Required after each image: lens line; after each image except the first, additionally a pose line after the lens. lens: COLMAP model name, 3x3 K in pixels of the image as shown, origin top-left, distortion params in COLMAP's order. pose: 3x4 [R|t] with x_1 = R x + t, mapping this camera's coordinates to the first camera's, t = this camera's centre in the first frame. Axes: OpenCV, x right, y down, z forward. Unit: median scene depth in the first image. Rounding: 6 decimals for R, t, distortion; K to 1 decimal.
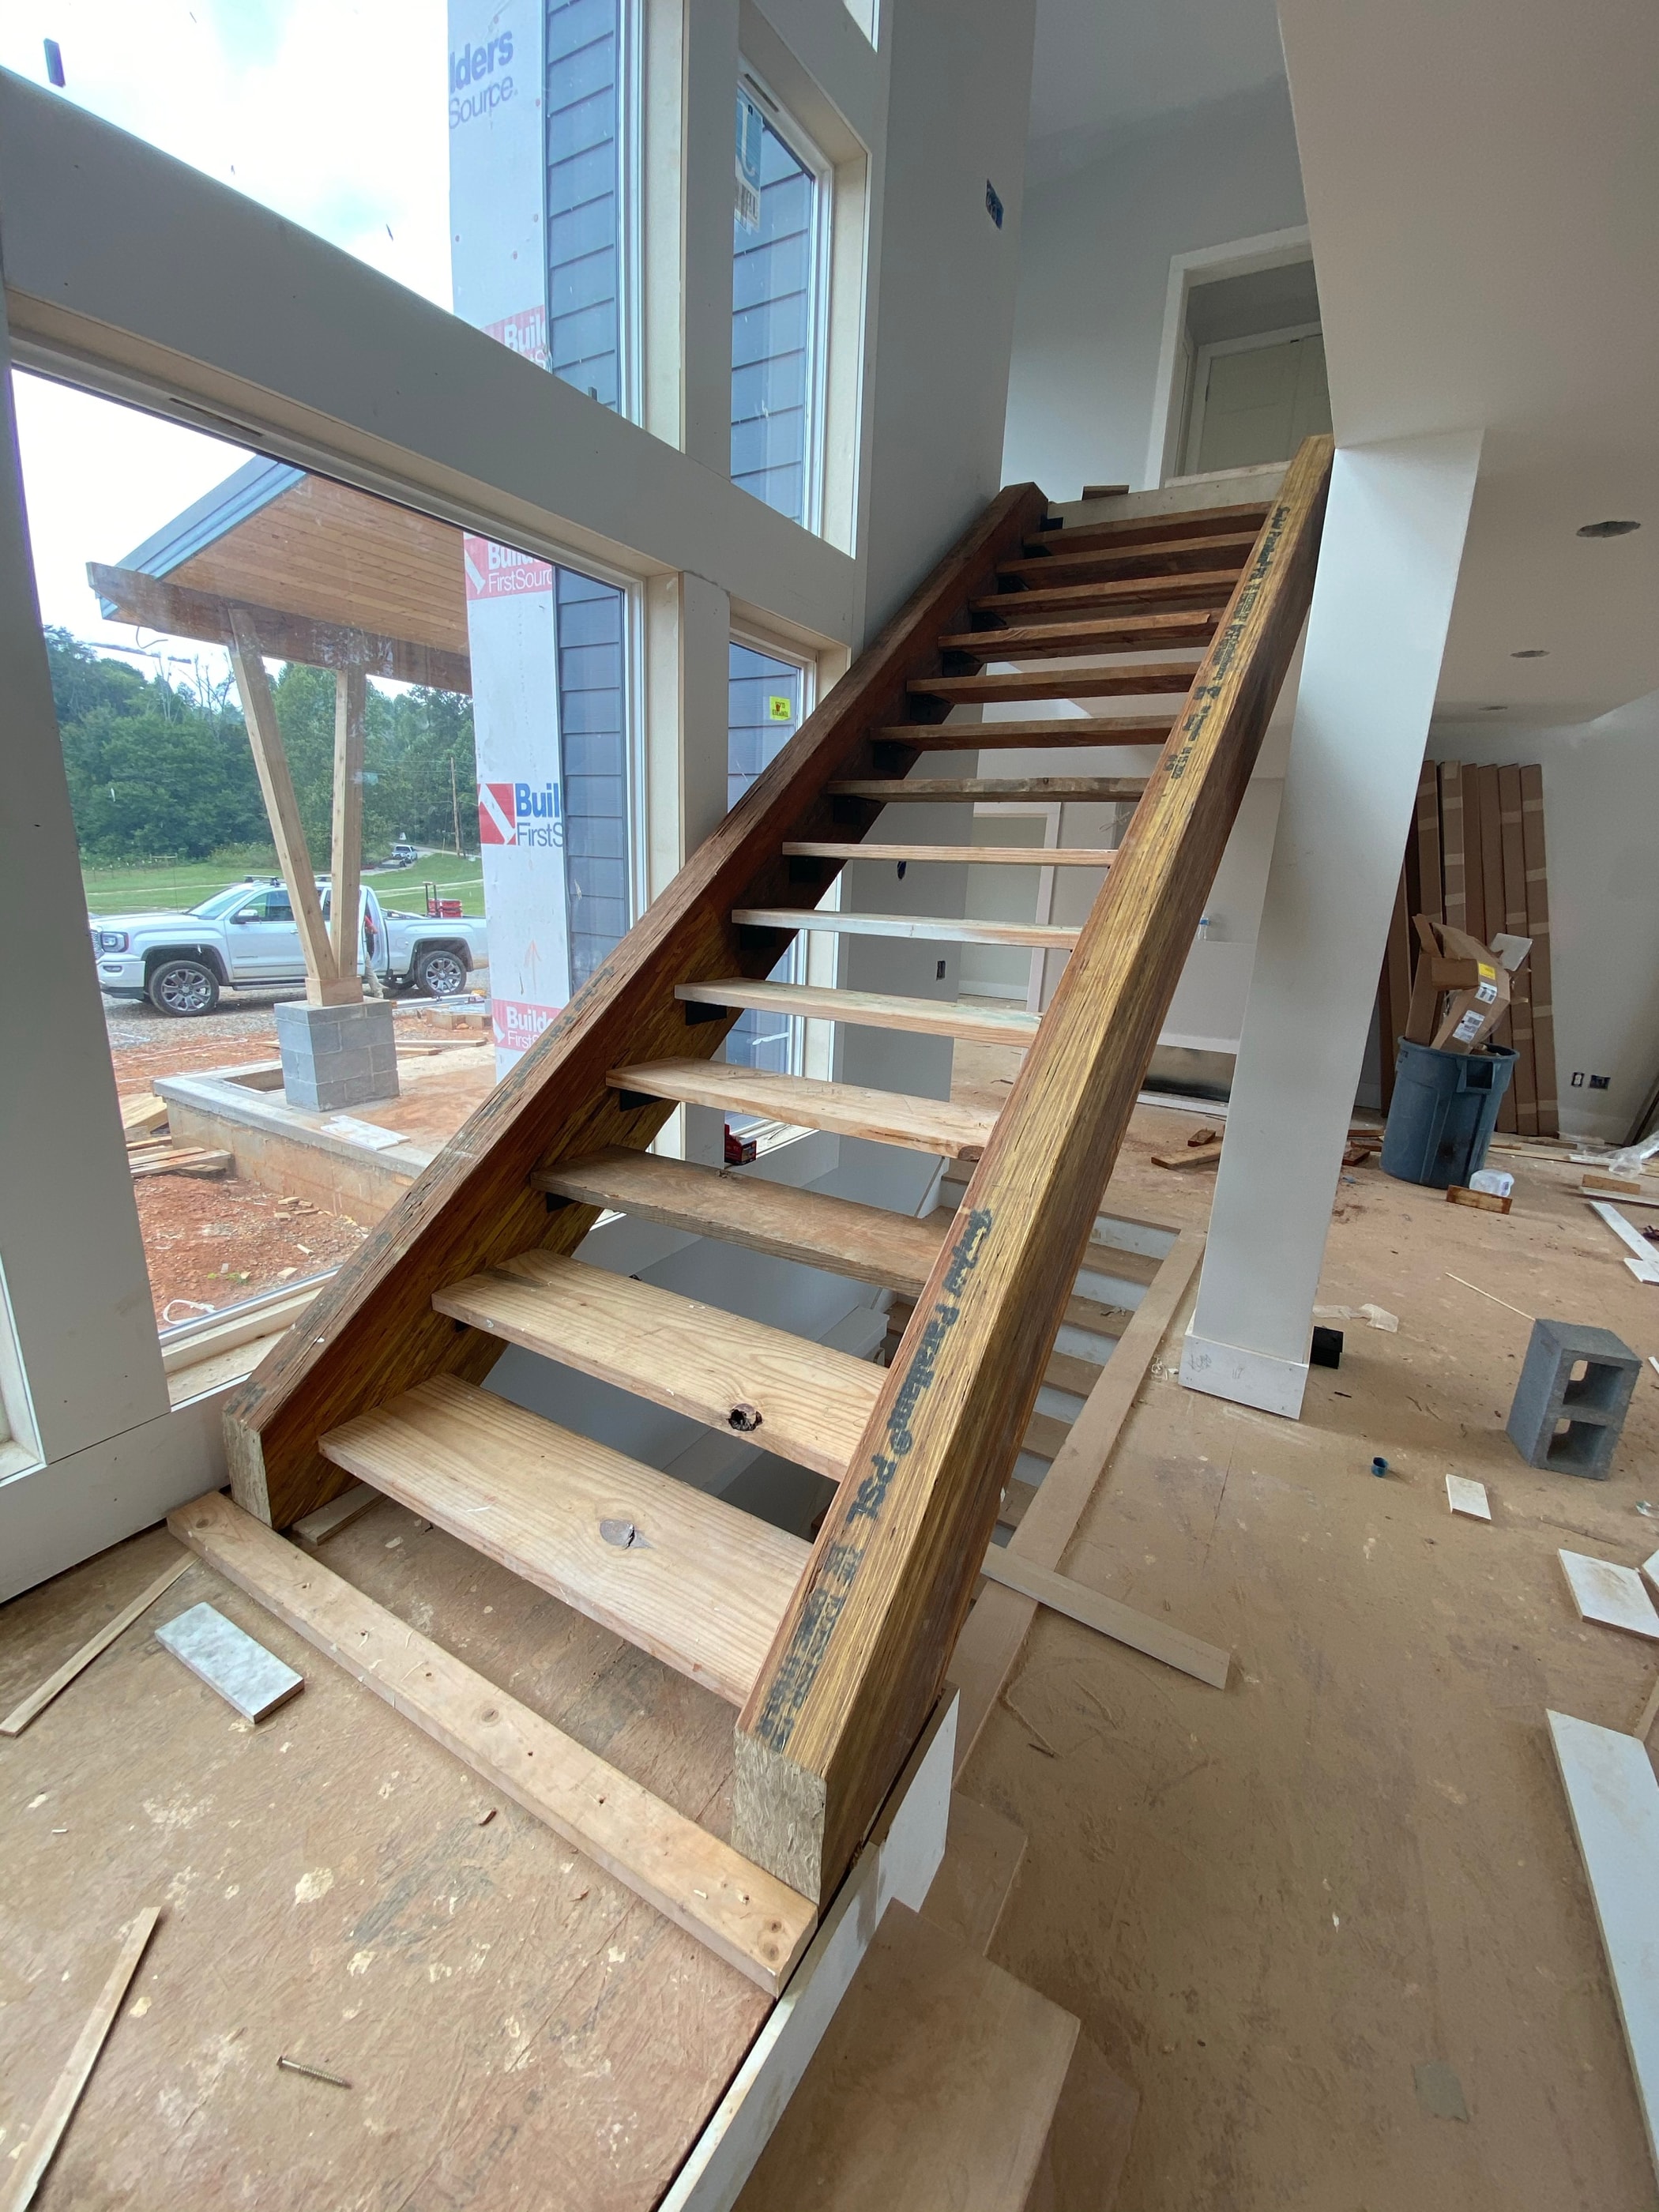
lens RADIAL K [[909.0, 0, 829.5], [0, 909.0, 1106.0], [0, 0, 1]] dist [0.000682, -0.017700]
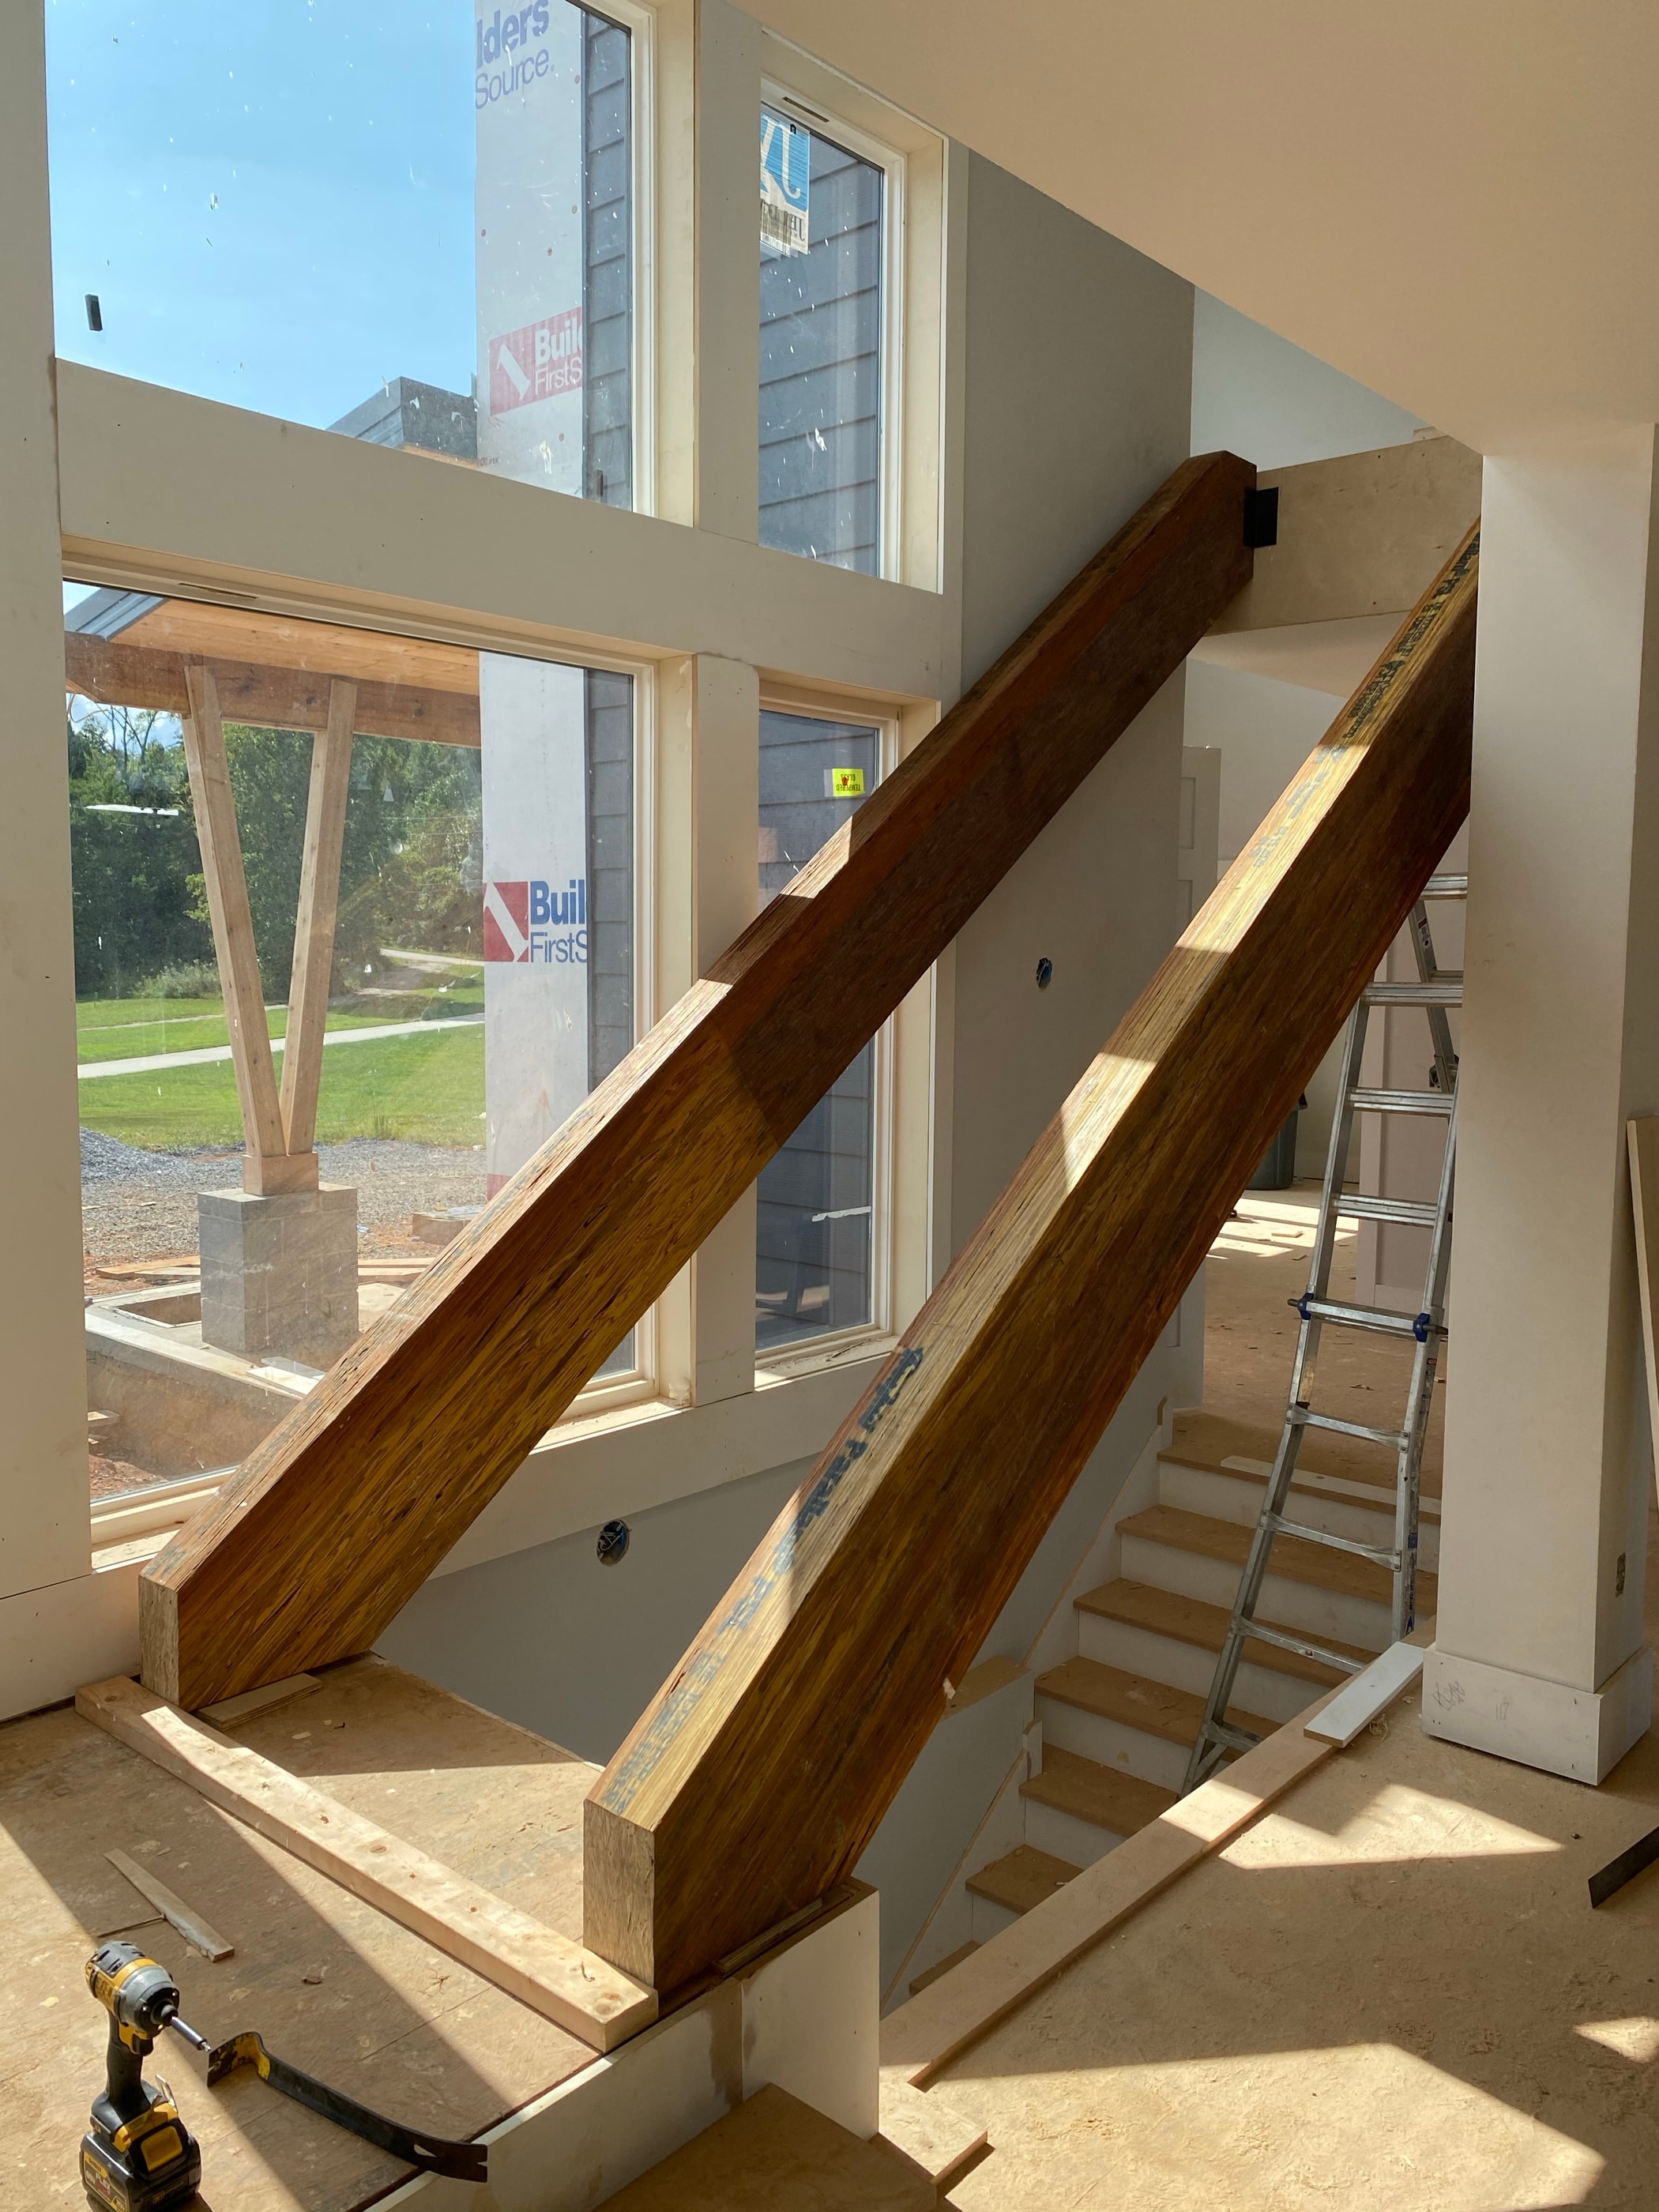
lens RADIAL K [[1697.5, 0, 830.9], [0, 1697.5, 1057.9], [0, 0, 1]] dist [0.001406, -0.062405]
pose [[0.983399, -0.026859, -0.179458, 0.177405], [-0.009835, 0.979641, -0.200515, 0.075728], [0.181190, 0.198952, 0.963114, -0.327055]]
